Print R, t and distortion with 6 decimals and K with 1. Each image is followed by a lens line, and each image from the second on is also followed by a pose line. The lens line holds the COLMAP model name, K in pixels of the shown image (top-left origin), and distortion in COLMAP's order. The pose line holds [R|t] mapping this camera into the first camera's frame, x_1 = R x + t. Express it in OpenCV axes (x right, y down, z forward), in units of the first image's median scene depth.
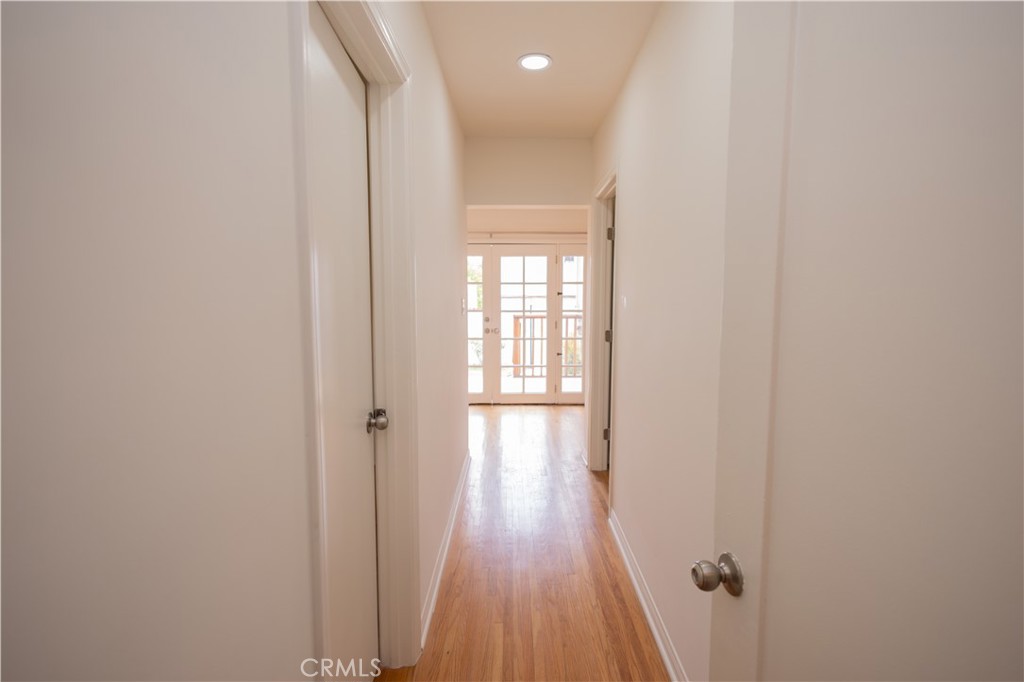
lens RADIAL K [[464.3, 0, 511.8], [0, 464.3, 338.4], [0, 0, 1]] dist [0.009756, -0.004543]
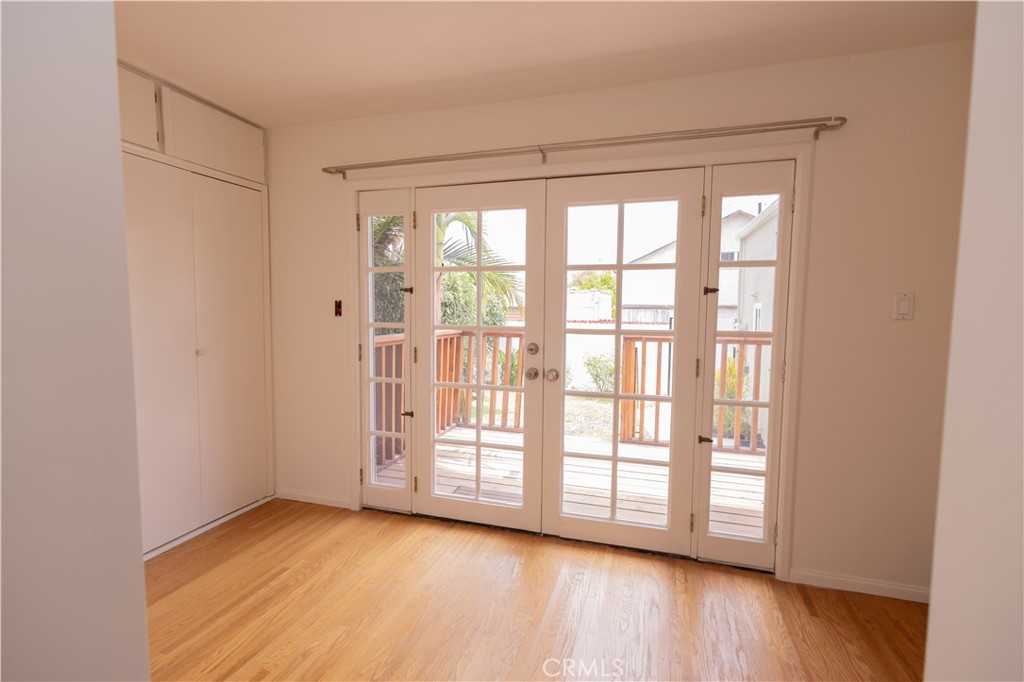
lens RADIAL K [[464.3, 0, 515.2], [0, 464.3, 344.9], [0, 0, 1]] dist [0.009756, -0.004543]
pose [[0.955702, 0.031552, -0.292640, 0.061052], [-0.035021, 0.999365, -0.006622, -0.040338], [0.292245, 0.016577, 0.956200, 0.564103]]
